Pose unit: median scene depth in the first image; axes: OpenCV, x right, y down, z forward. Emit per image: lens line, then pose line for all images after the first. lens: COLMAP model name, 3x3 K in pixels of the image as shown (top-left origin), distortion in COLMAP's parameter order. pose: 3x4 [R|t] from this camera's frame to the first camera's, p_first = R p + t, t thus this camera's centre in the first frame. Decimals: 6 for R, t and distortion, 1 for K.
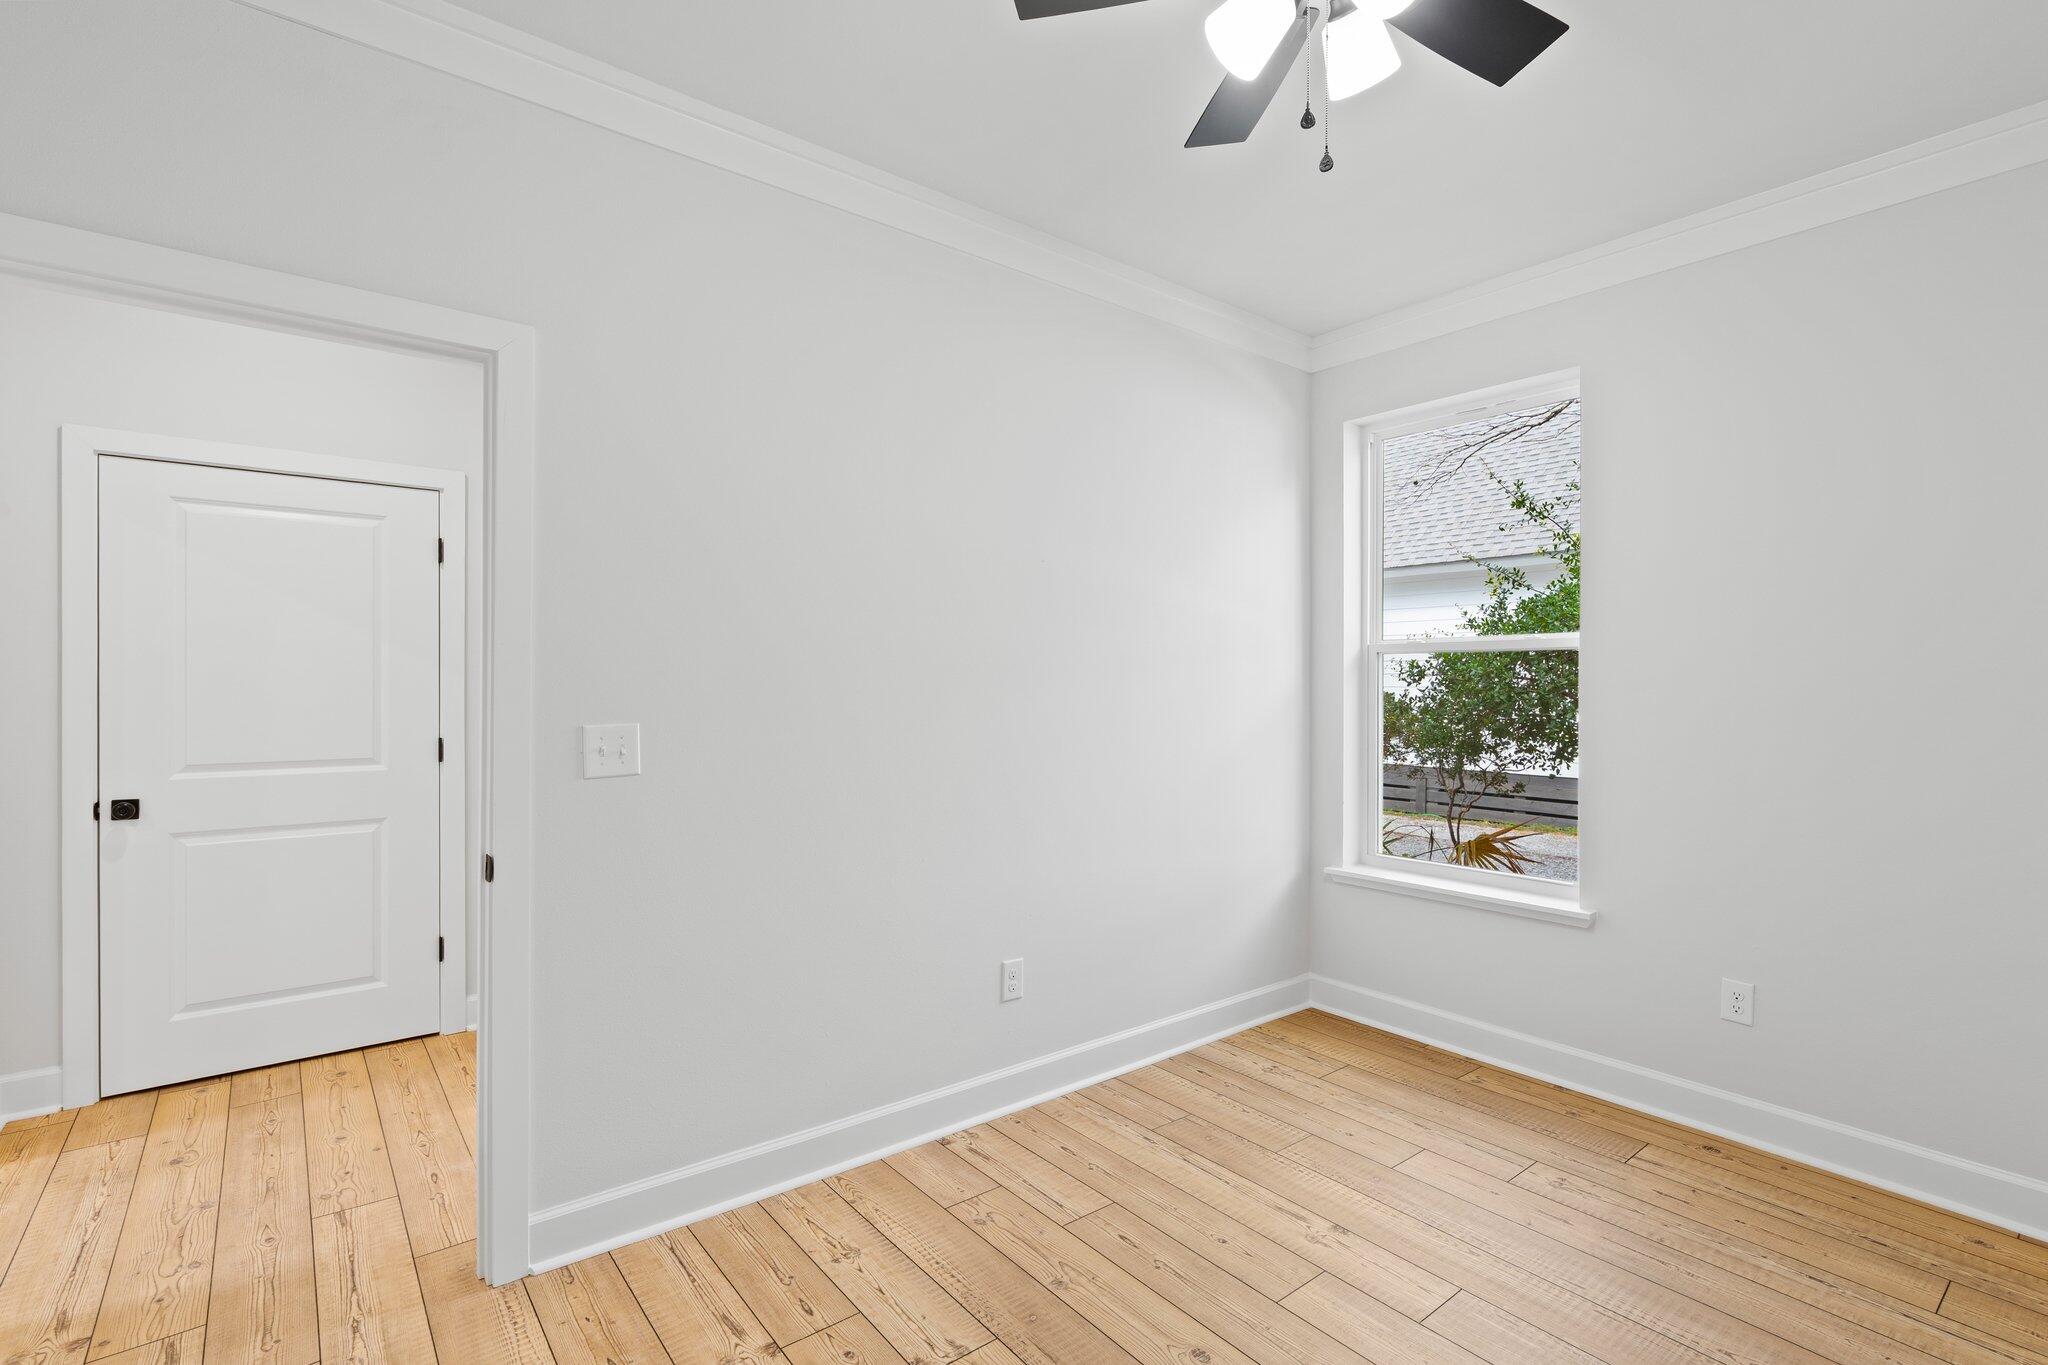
lens RADIAL K [[961.4, 0, 1017.2], [0, 961.4, 683.7], [0, 0, 1]] dist [-0.000532, -0.000097]
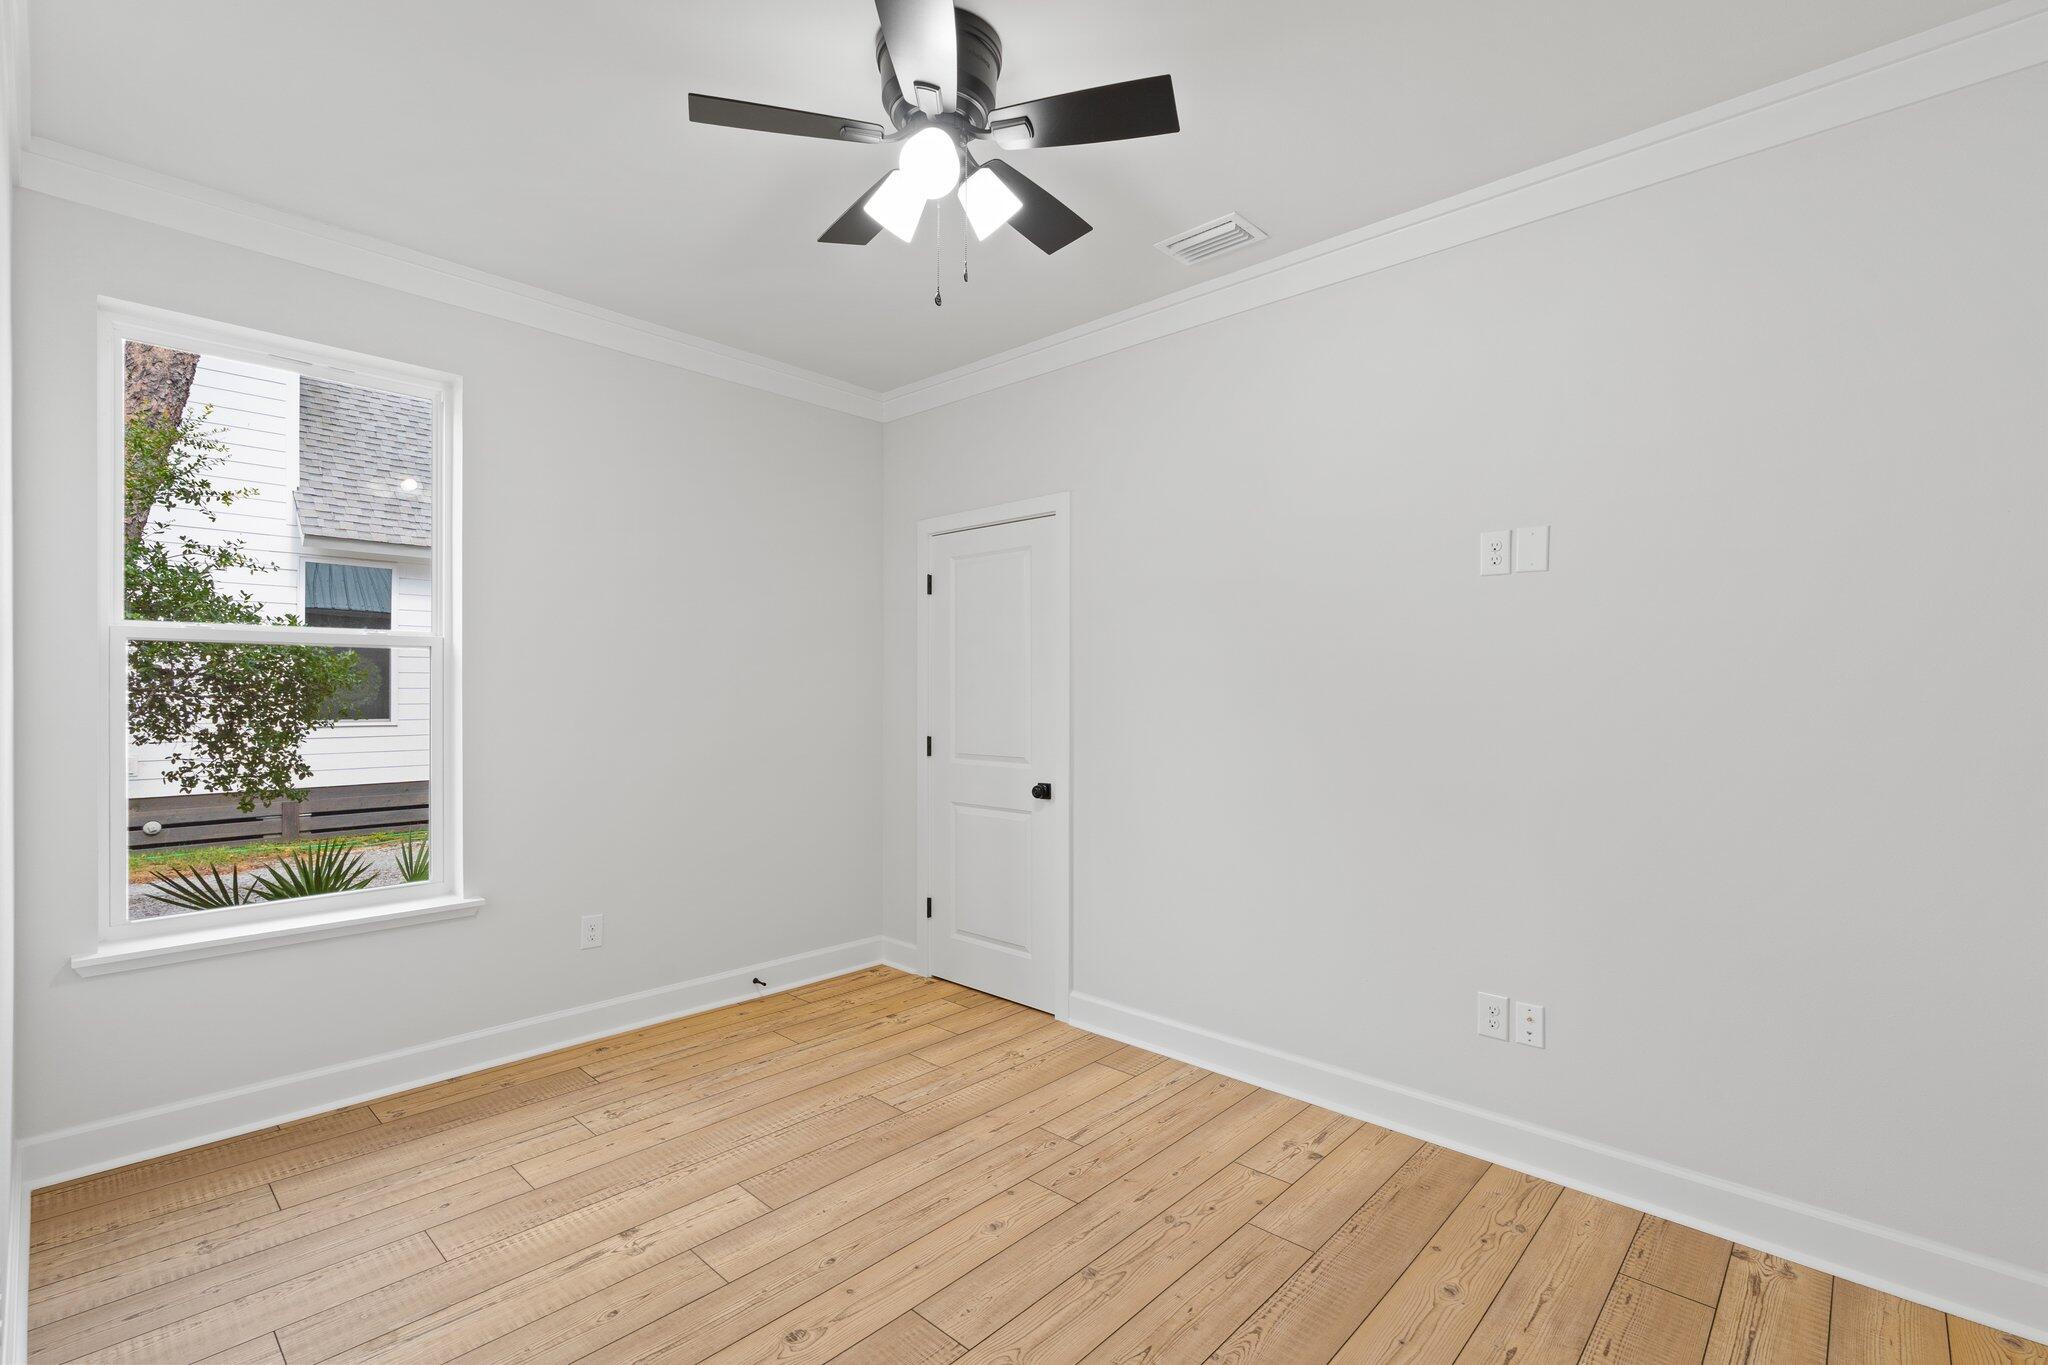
lens RADIAL K [[961.4, 0, 1017.6], [0, 961.4, 685.1], [0, 0, 1]] dist [-0.000532, -0.000097]
pose [[-0.182433, -0.004232, 0.983209, -0.610182], [-0.012376, 0.999921, 0.002008, -0.009479], [-0.983140, -0.011802, -0.182471, 0.667389]]
